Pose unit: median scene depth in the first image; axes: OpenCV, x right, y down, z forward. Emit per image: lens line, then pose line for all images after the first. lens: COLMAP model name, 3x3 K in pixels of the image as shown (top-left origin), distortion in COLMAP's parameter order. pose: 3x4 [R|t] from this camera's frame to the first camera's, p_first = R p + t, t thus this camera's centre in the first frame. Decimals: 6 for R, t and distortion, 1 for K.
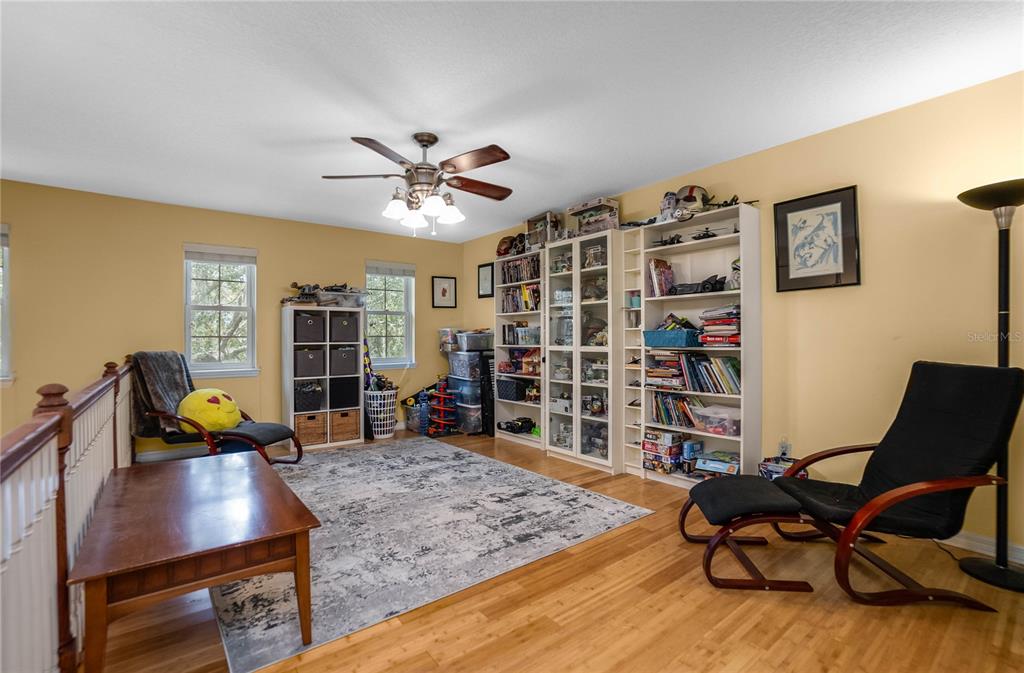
lens RADIAL K [[478.2, 0, 497.8], [0, 478.2, 341.2], [0, 0, 1]] dist [-0.050618, 0.000070]
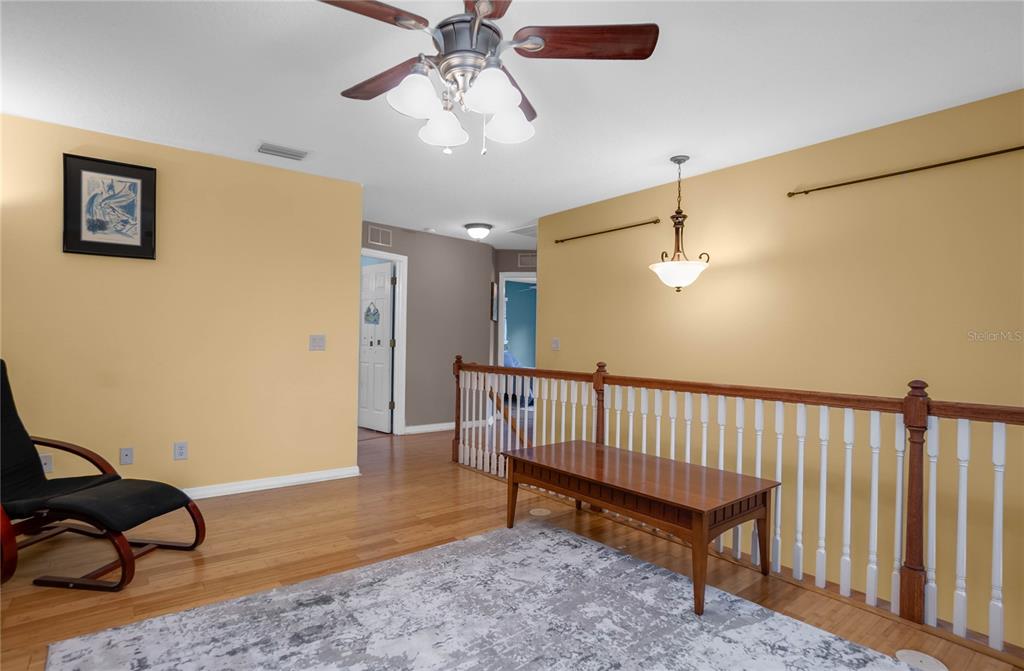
lens RADIAL K [[535.8, 0, 536.6], [0, 535.8, 332.7], [0, 0, 1]] dist [-0.000555, -0.000085]
pose [[-0.996830, -0.013059, -0.078484, -0.141155], [-0.012709, 0.999907, -0.004956, -0.014747], [0.078542, -0.003943, -0.996903, 1.200922]]
